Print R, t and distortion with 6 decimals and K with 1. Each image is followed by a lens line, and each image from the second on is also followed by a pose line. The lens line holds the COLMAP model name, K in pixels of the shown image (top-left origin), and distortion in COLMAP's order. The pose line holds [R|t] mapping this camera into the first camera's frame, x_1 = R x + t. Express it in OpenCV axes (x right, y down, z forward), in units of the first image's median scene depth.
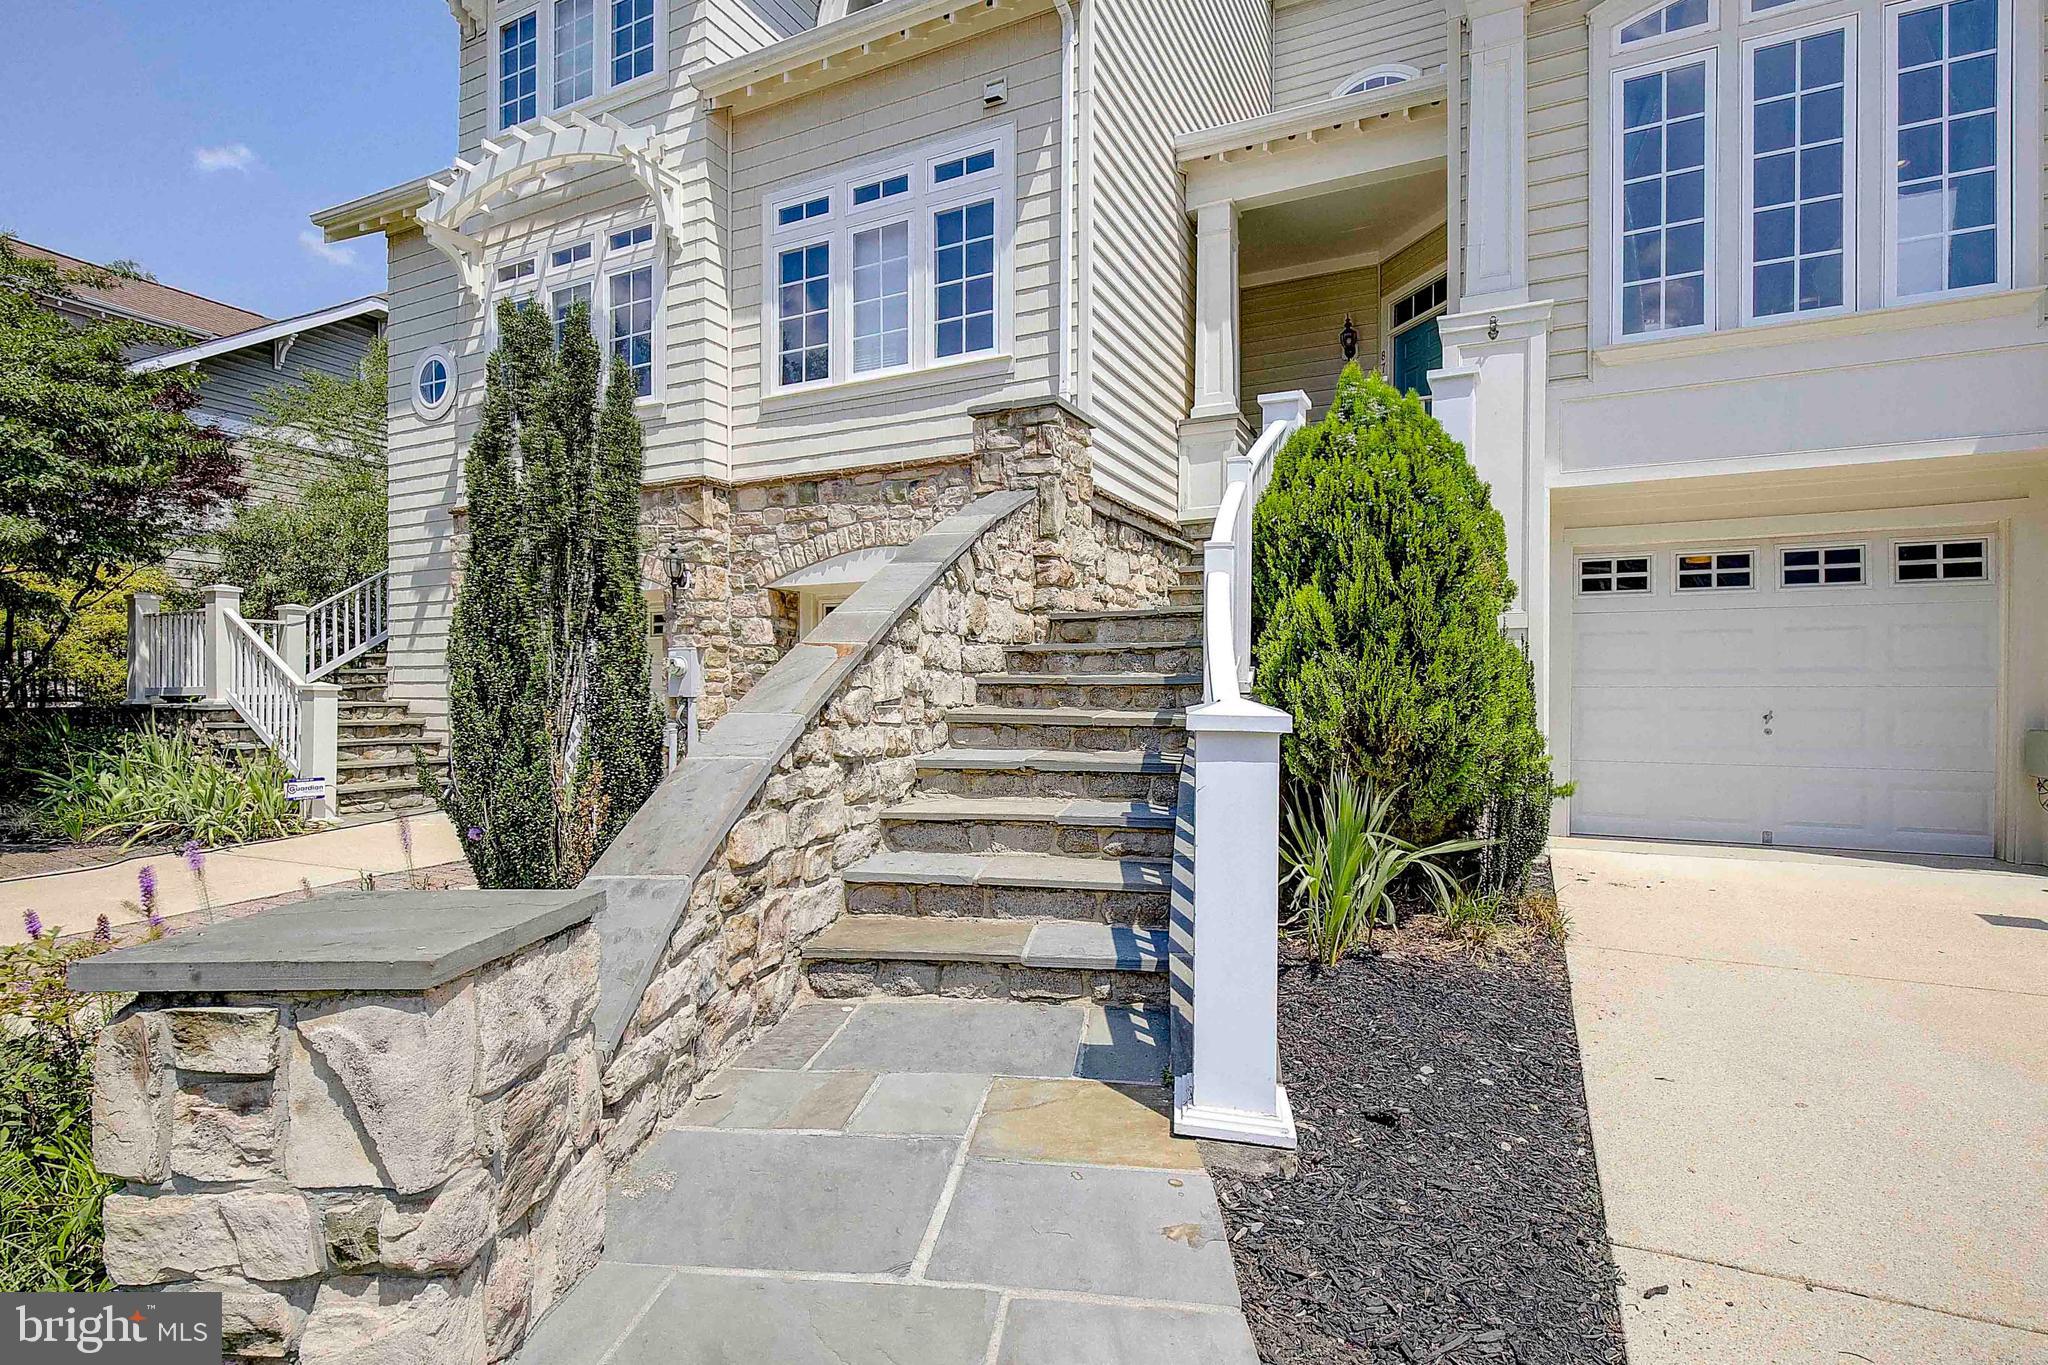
lens RADIAL K [[941.9, 0, 1043.4], [0, 941.9, 698.0], [0, 0, 1]] dist [-0.004374, -0.004093]
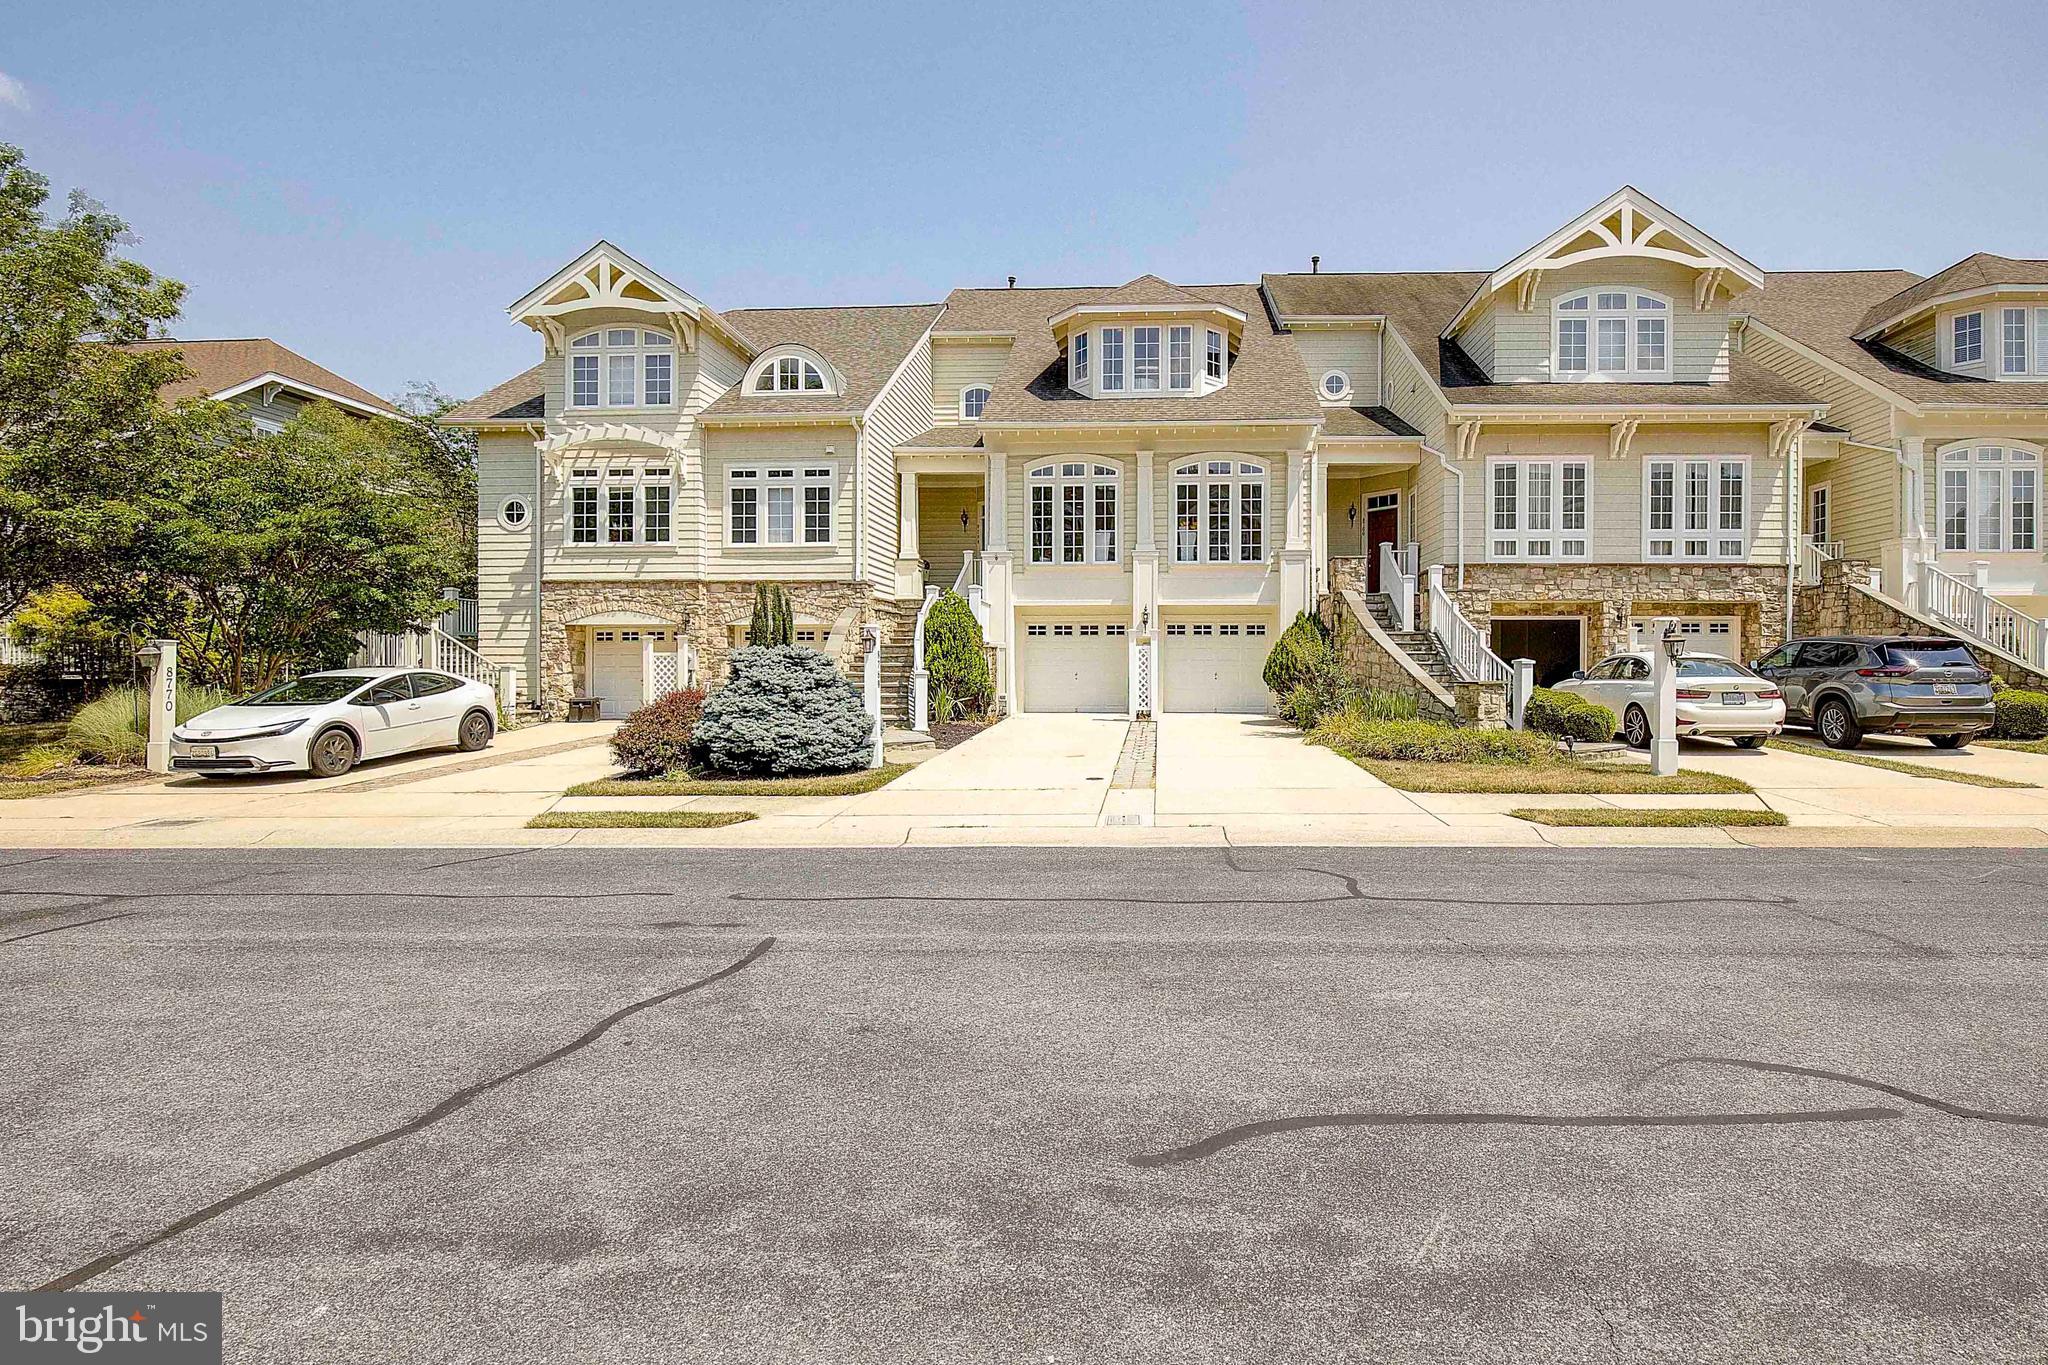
lens RADIAL K [[941.9, 0, 1098.2], [0, 941.9, 676.1], [0, 0, 1]] dist [-0.004374, -0.004093]
pose [[0.922151, -0.006818, 0.386769, -0.388962], [0.004629, 0.999968, 0.006590, 0.003575], [-0.386802, -0.004286, 0.922153, -1.802899]]
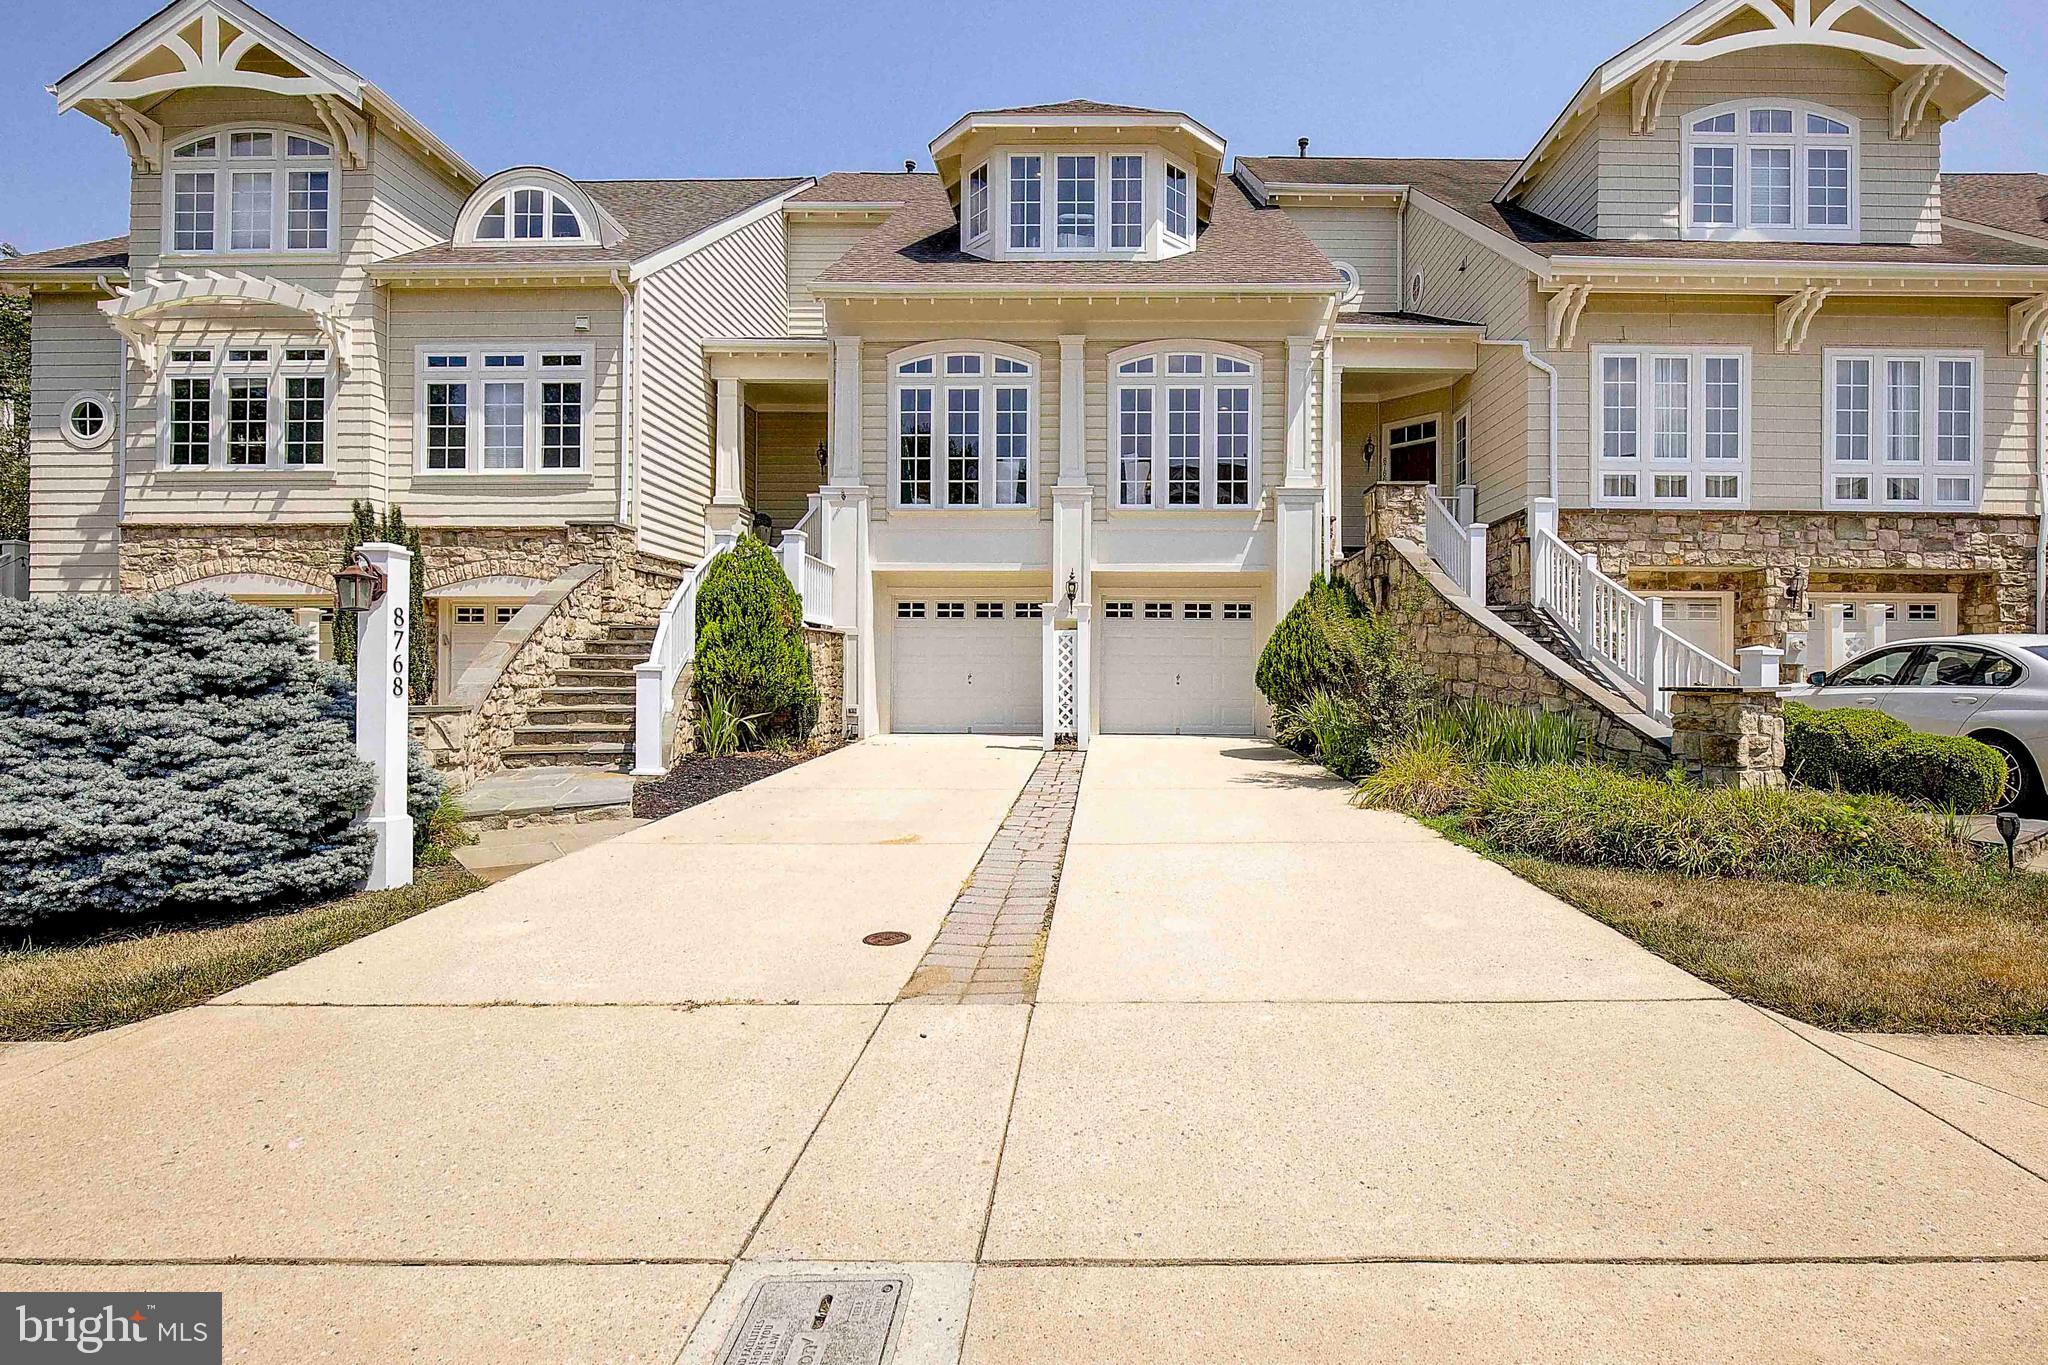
lens RADIAL K [[941.9, 0, 1079.6], [0, 941.9, 672.1], [0, 0, 1]] dist [-0.004374, -0.004093]
pose [[0.908623, 0.002232, 0.417610, 0.060617], [0.000246, 0.999983, -0.005879, 0.019383], [-0.417616, 0.005444, 0.908607, -0.968528]]
